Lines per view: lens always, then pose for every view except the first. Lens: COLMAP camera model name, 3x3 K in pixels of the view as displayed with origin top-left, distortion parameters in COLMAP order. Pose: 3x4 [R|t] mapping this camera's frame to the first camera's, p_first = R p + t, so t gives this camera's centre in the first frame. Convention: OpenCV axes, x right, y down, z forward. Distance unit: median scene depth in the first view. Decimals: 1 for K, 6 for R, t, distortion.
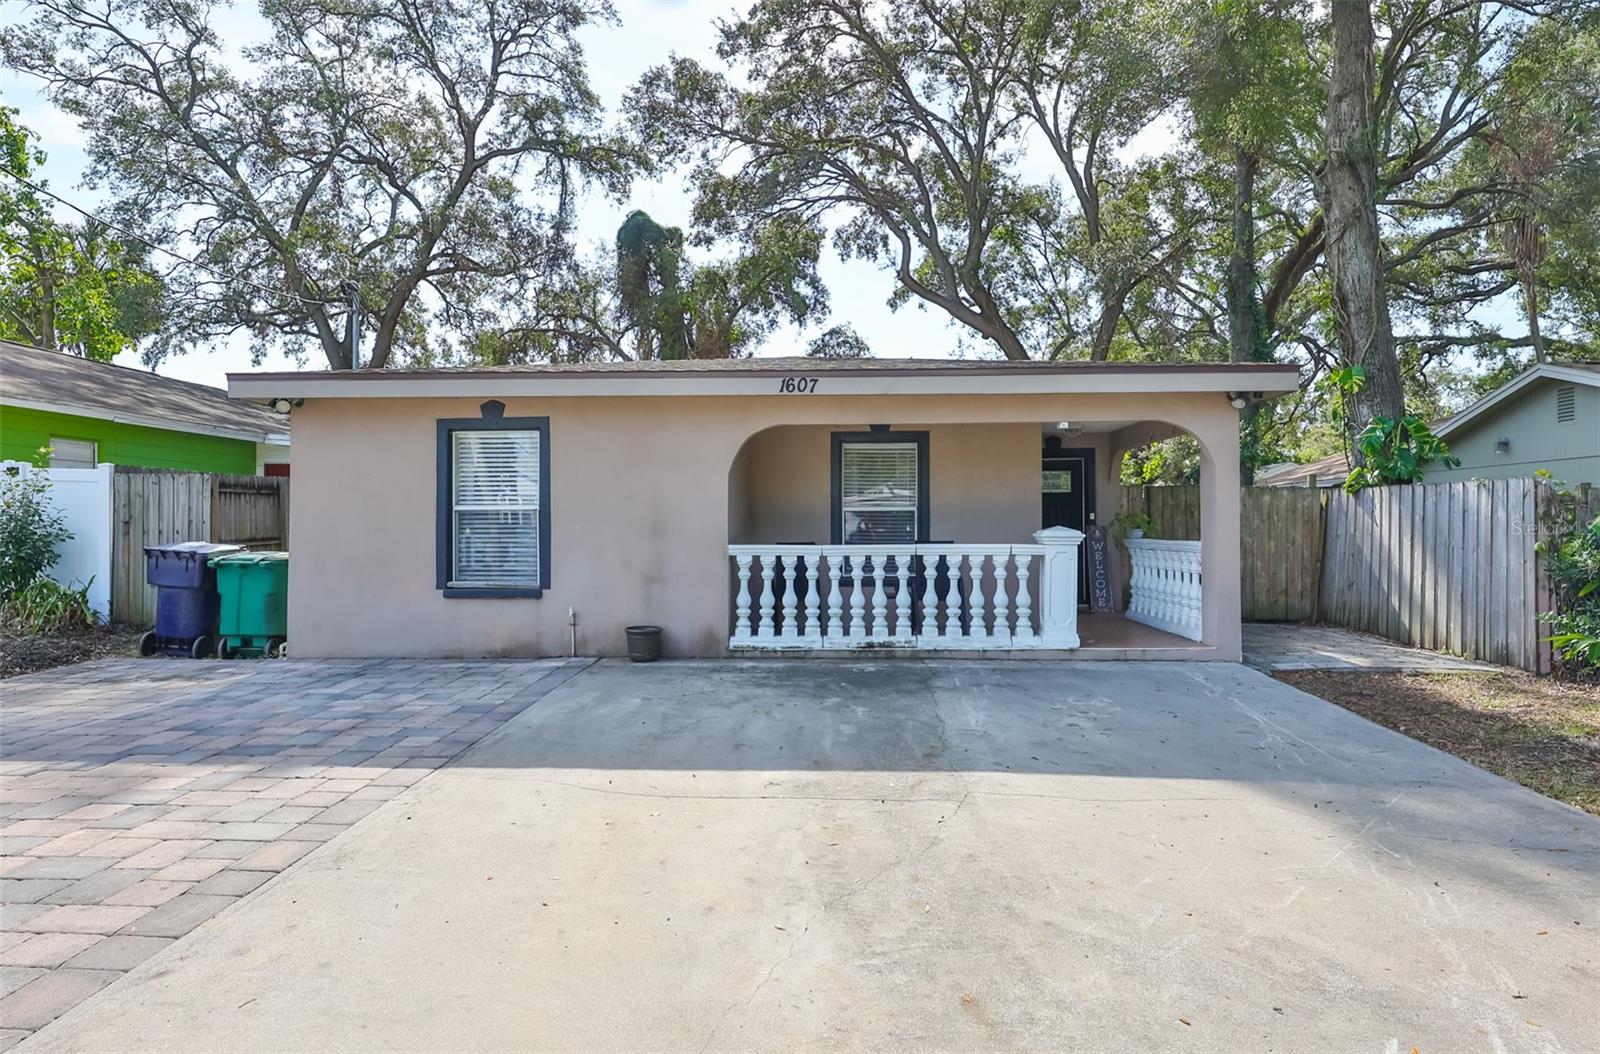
lens RADIAL K [[960.8, 0, 800.0], [0, 960.8, 527.0], [0, 0, 1]] dist [-0.014105, 0.023443]
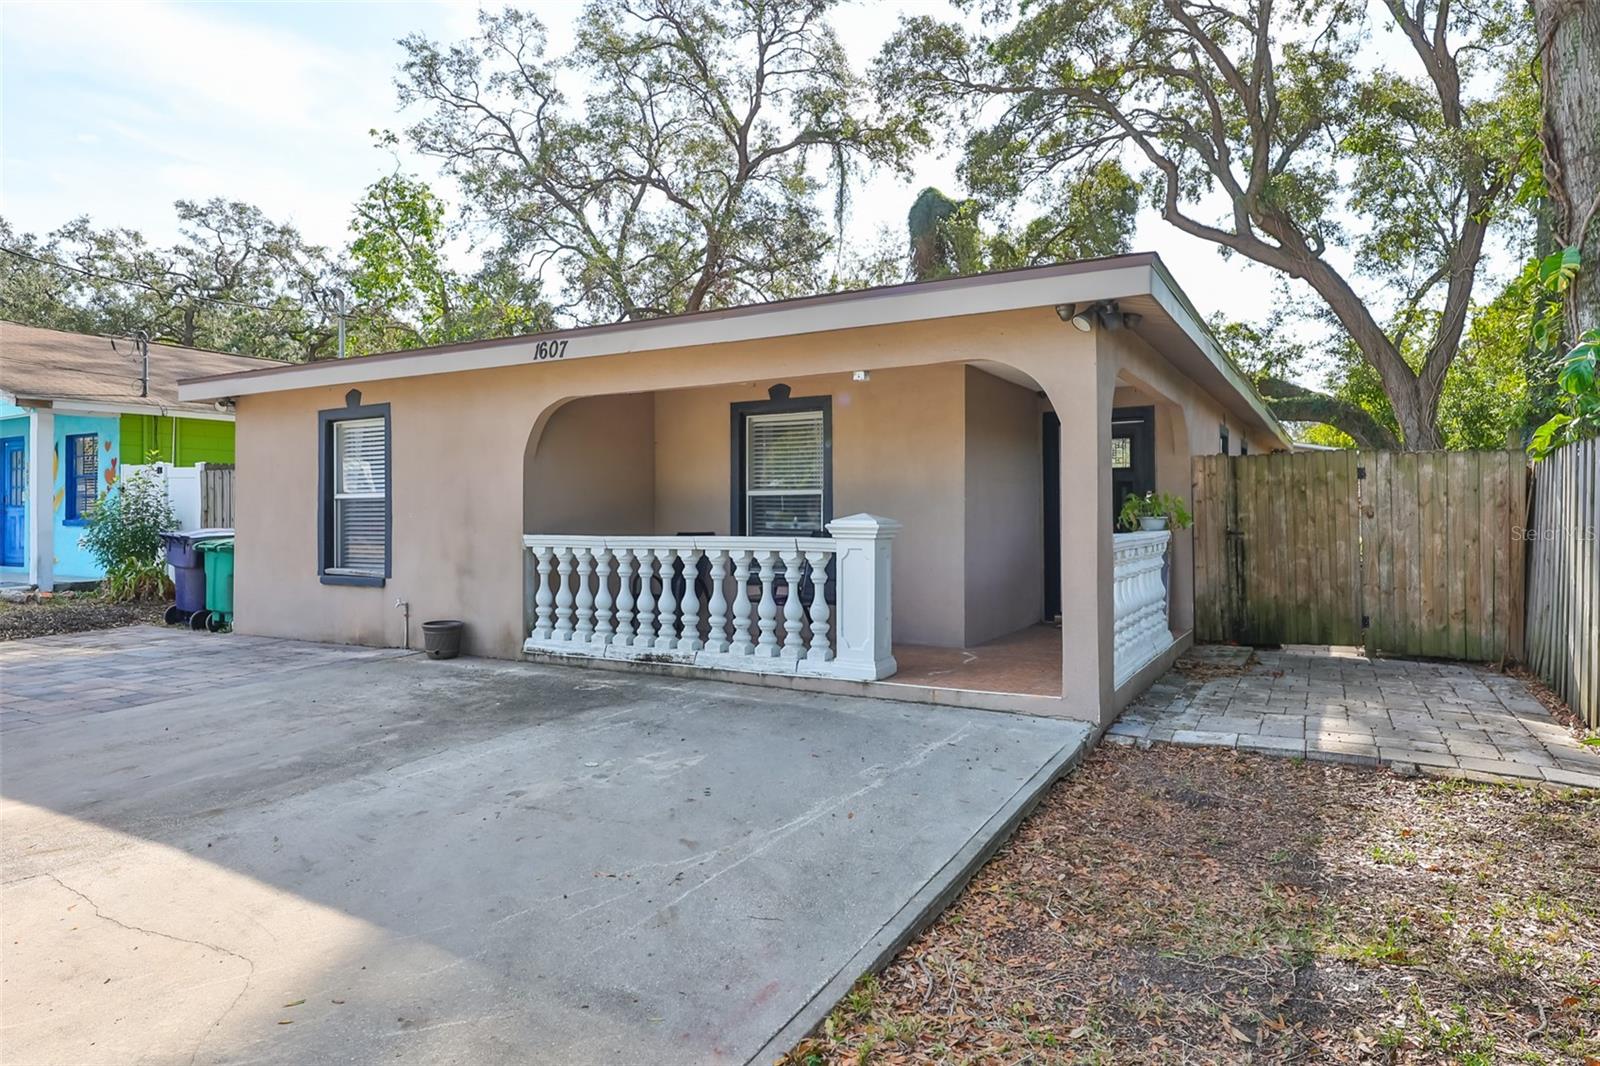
lens RADIAL K [[945.1, 0, 800.3], [0, 945.1, 520.4], [0, 0, 1]] dist [-0.002052, 0.000157]
pose [[0.891881, 0.001705, -0.452267, 0.479640], [0.001462, 0.999977, 0.006652, -0.000386], [0.452268, -0.006594, 0.891858, 0.287162]]
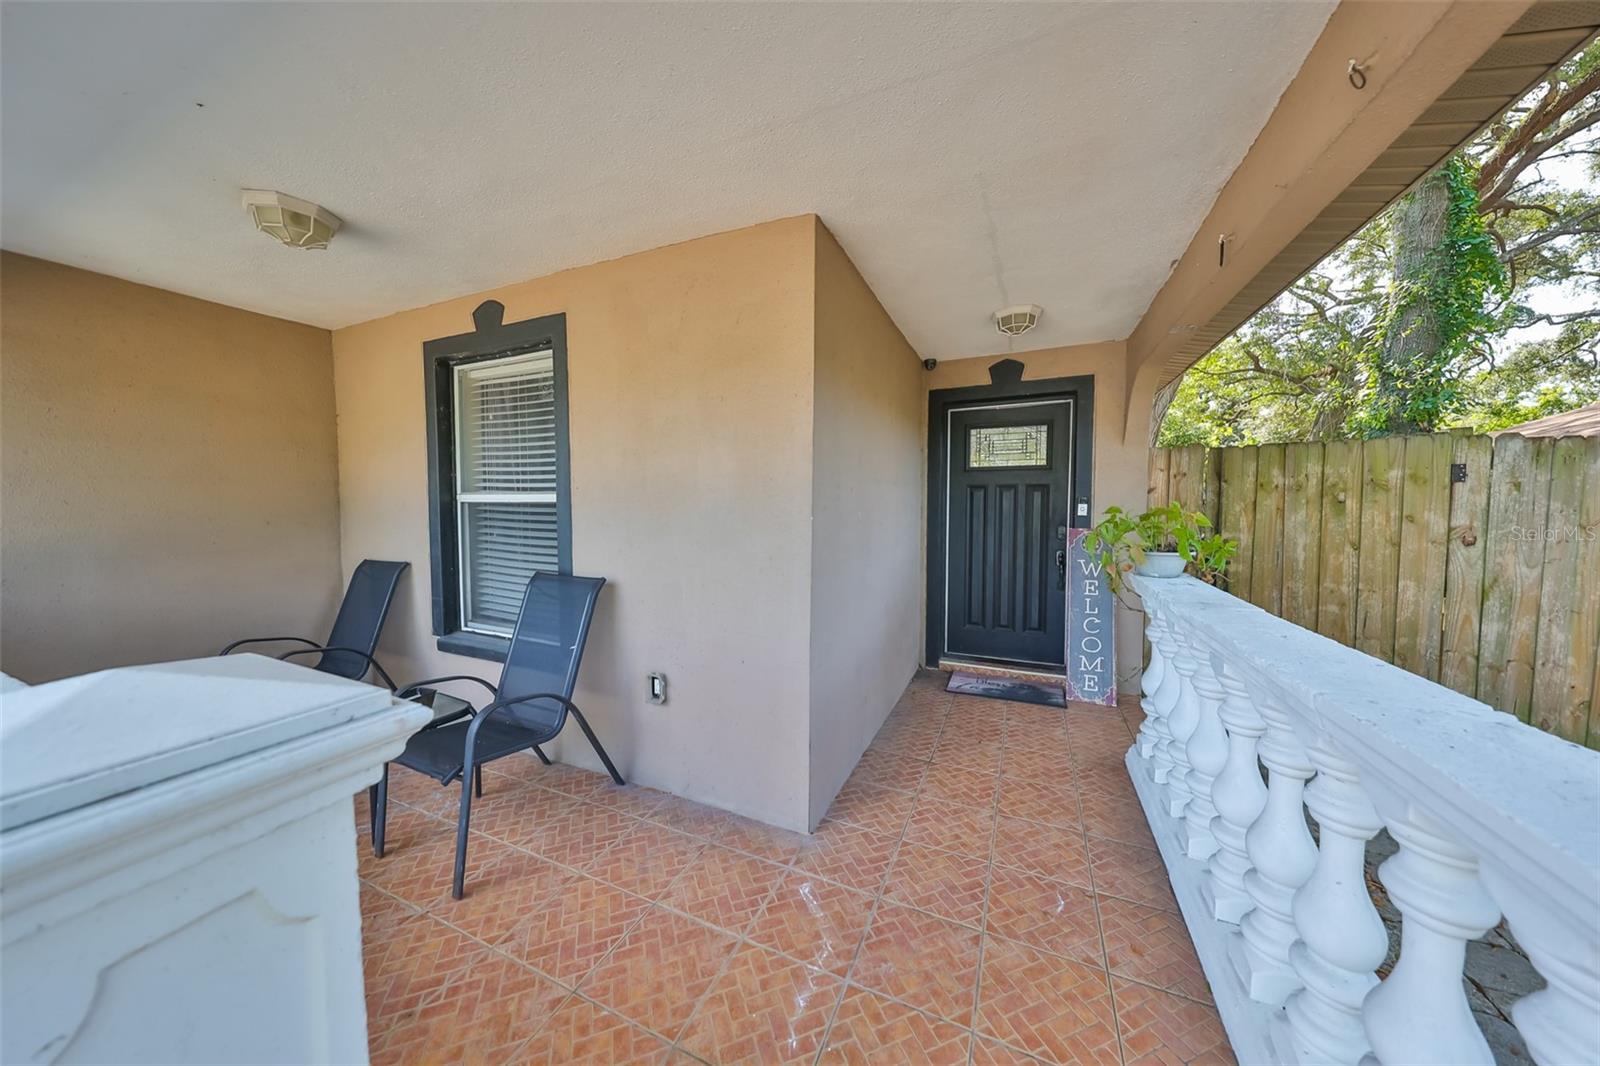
lens RADIAL K [[500.4, 0, 800.0], [0, 500.4, 533.0], [0, 0, 1]] dist [0.001071, 0.000042]
pose [[0.932386, 0.024845, -0.360609, 0.317510], [-0.002339, 0.998029, 0.062716, -0.018831], [0.361457, -0.057632, 0.930606, 0.845893]]
